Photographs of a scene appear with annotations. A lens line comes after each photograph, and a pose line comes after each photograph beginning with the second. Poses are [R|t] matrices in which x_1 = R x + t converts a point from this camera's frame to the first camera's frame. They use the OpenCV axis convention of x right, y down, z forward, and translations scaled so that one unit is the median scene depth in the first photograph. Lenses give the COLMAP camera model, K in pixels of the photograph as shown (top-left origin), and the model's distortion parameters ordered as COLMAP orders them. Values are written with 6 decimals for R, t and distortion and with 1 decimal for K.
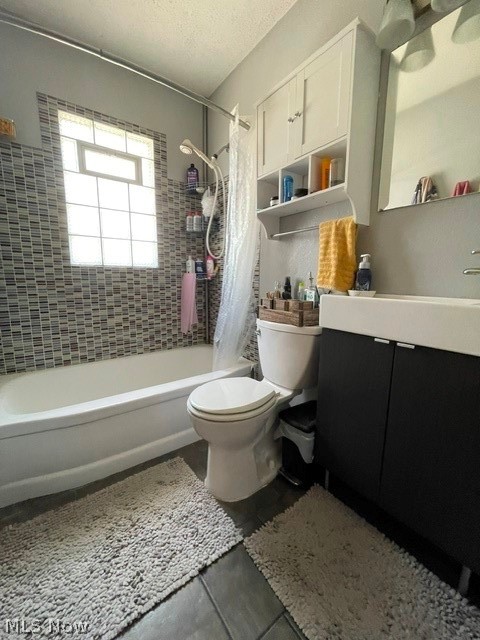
lens RADIAL K [[259.0, 0, 239.6], [0, 259.0, 319.3], [0, 0, 1]] dist [-0.001497, 0.000885]
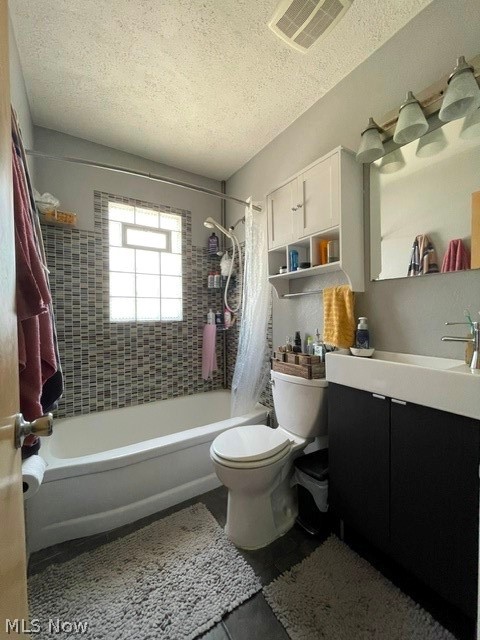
lens RADIAL K [[259.0, 0, 239.7], [0, 259.0, 319.9], [0, 0, 1]] dist [-0.001497, 0.000885]
pose [[0.998096, -0.016673, -0.059383, 0.001709], [0.008245, 0.990197, -0.139437, -0.067971], [0.061126, 0.138682, 0.988449, -0.156368]]
